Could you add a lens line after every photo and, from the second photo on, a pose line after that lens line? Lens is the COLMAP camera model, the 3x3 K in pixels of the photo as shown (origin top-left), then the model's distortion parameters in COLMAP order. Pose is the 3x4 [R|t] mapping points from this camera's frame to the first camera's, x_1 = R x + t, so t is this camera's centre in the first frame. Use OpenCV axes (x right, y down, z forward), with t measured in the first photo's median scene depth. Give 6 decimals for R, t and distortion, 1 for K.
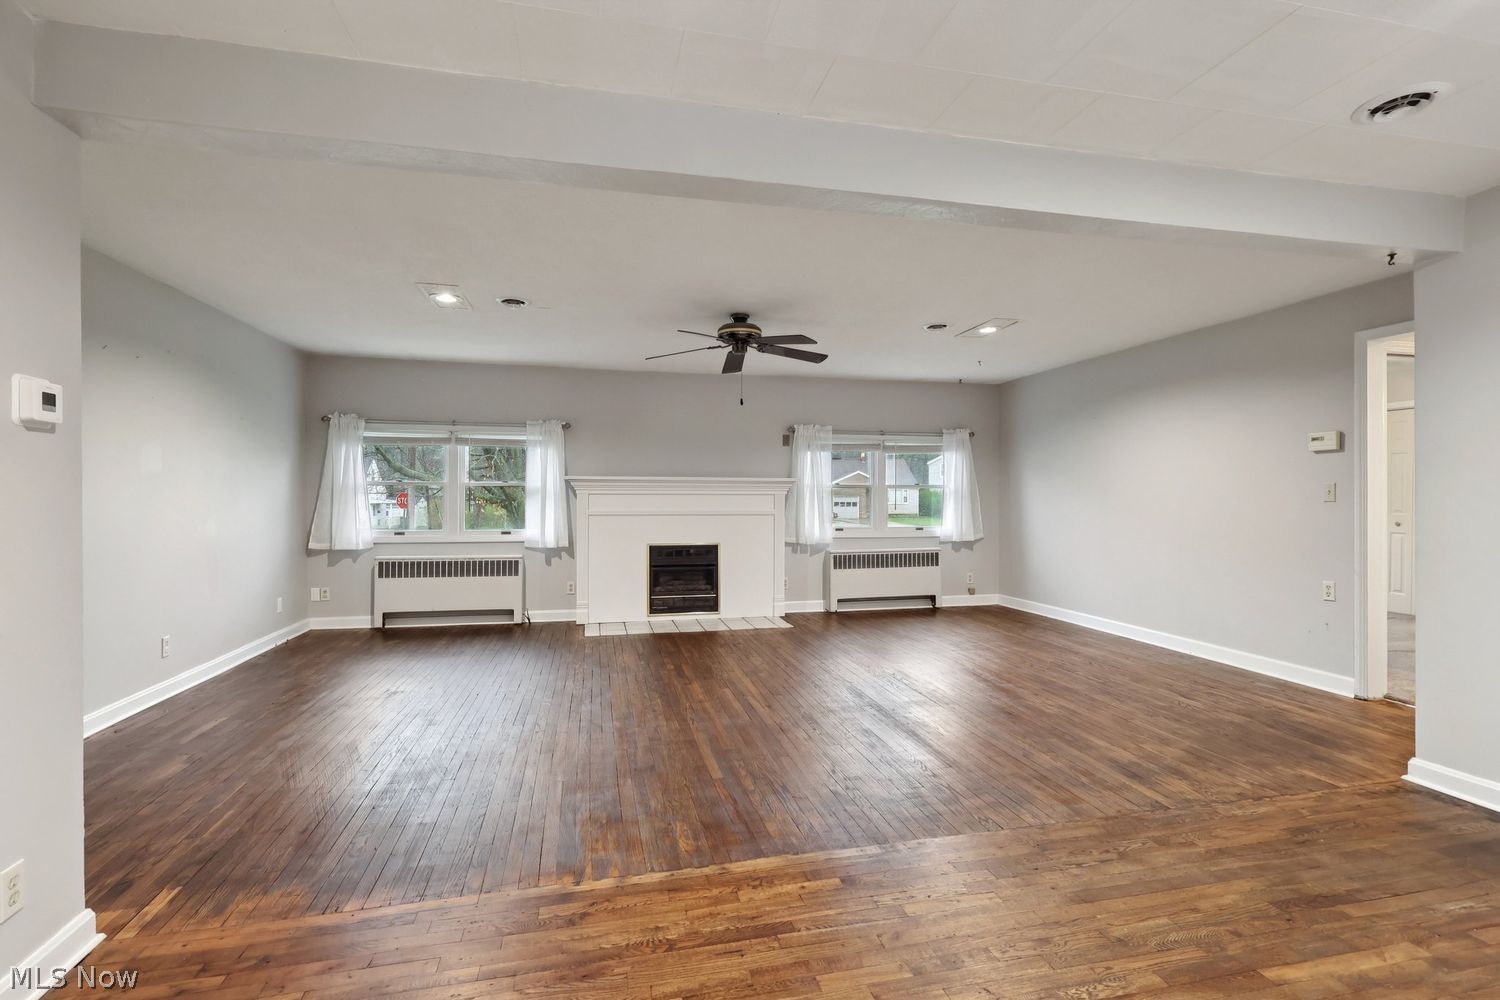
lens RADIAL K [[700.8, 0, 743.5], [0, 700.8, 479.9], [0, 0, 1]] dist [-0.000356, 0.000665]
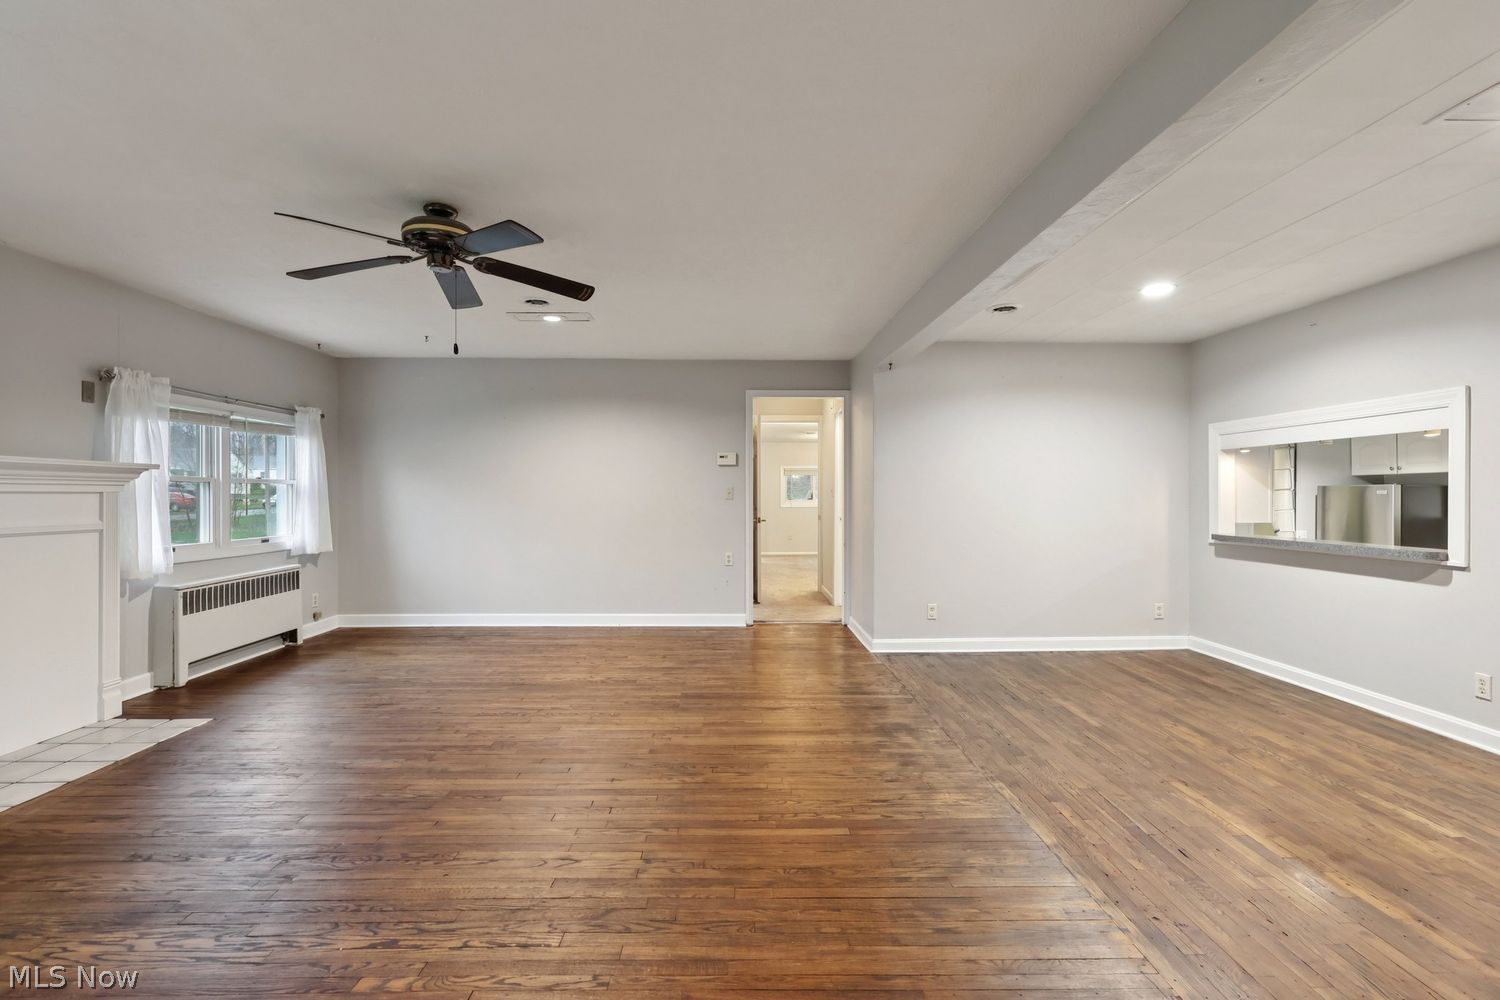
lens RADIAL K [[700.8, 0, 748.2], [0, 700.8, 497.3], [0, 0, 1]] dist [-0.000356, 0.000665]
pose [[0.200905, -0.005626, 0.979595, -0.408139], [-0.024949, 0.999630, 0.010857, 0.006278], [-0.979293, -0.026621, 0.200690, 0.437451]]
